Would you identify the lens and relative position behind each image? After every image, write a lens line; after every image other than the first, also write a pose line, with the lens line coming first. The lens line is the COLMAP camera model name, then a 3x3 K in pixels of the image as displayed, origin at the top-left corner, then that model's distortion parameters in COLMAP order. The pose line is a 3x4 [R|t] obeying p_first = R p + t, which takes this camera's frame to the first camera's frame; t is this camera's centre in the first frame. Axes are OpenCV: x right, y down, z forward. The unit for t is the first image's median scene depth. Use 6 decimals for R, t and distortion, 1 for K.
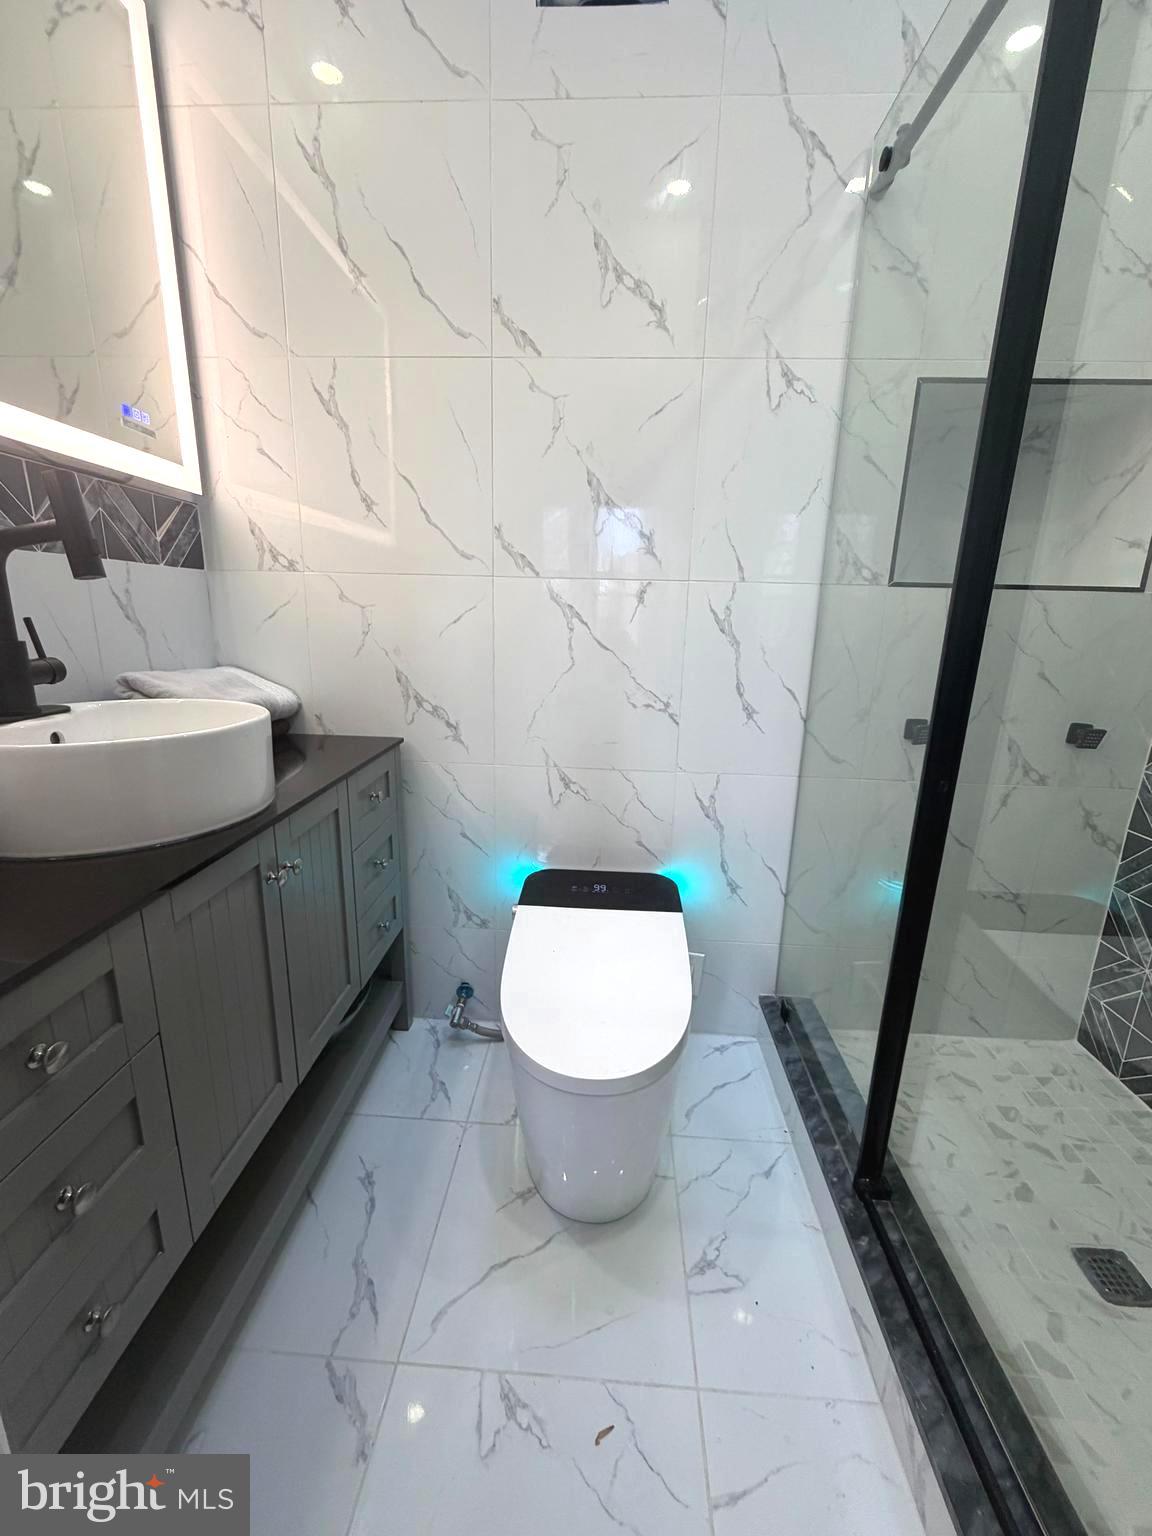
lens RADIAL K [[611.3, 0, 579.4], [0, 611.3, 765.4], [0, 0, 1]] dist [-0.001022, 0.000036]
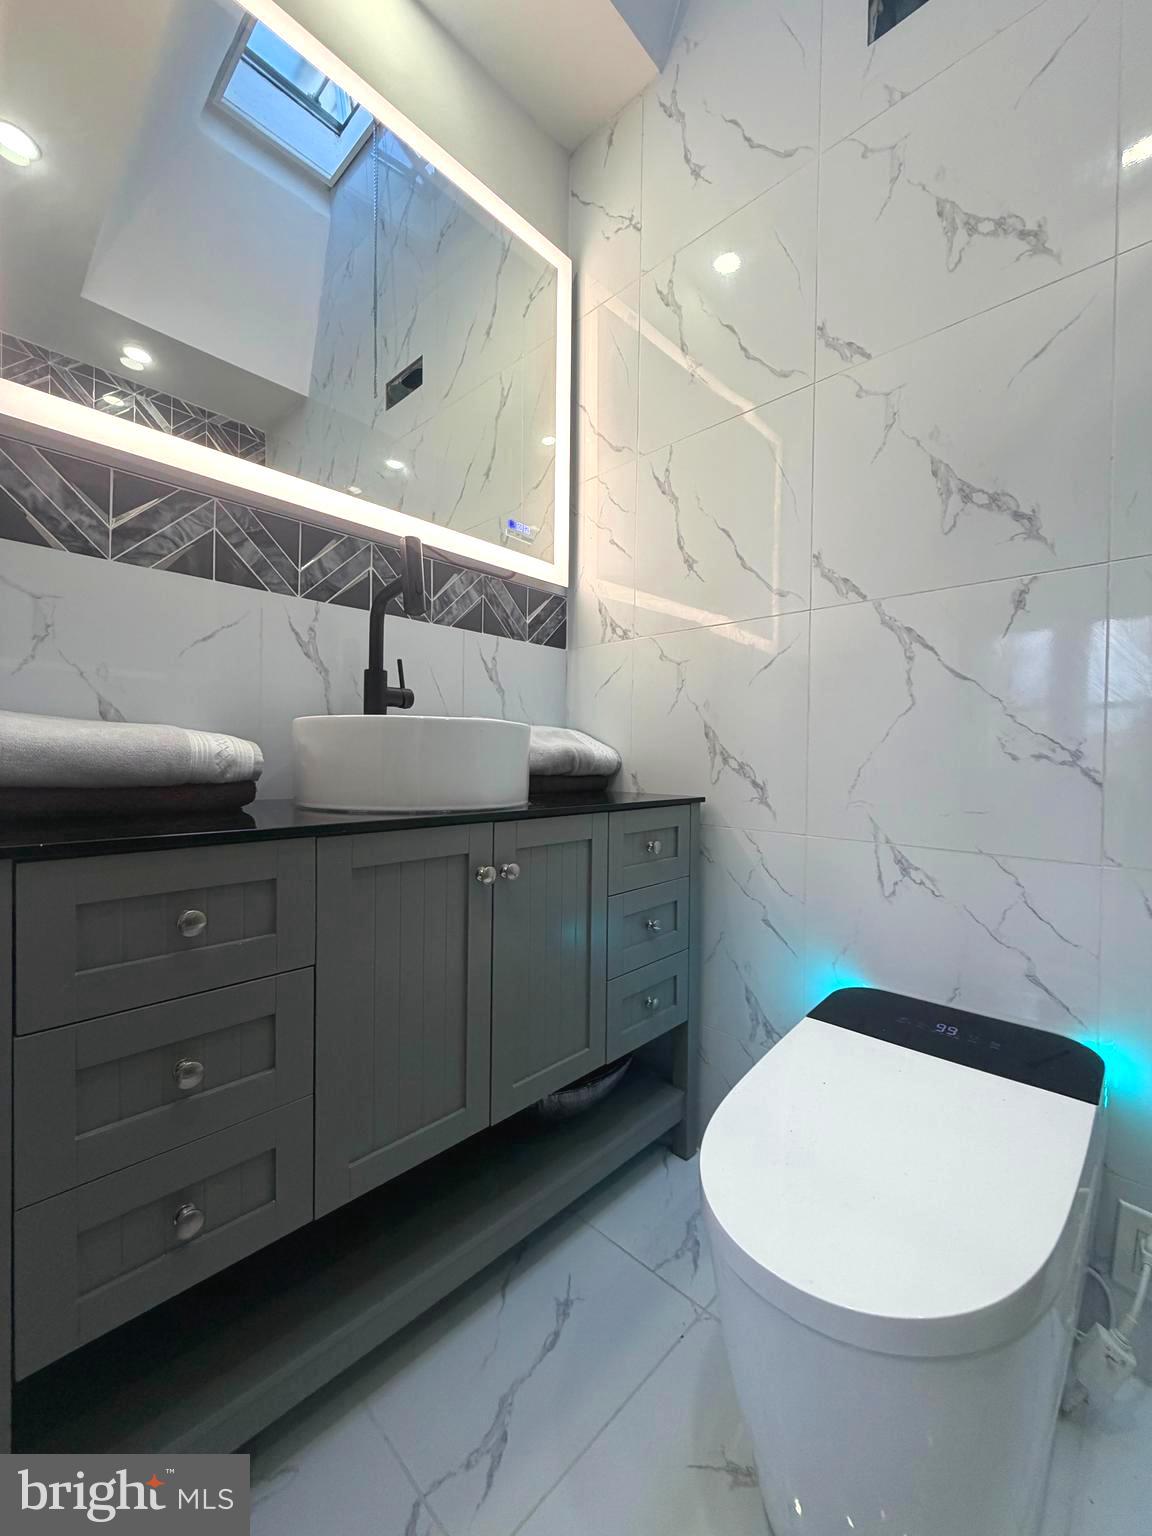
lens RADIAL K [[611.3, 0, 579.2], [0, 611.3, 766.0], [0, 0, 1]] dist [-0.001022, 0.000036]
pose [[0.756476, -0.007632, -0.653976, 0.189359], [-0.152390, 0.970352, -0.187599, 0.125045], [0.636019, 0.241574, 0.732886, 0.234634]]
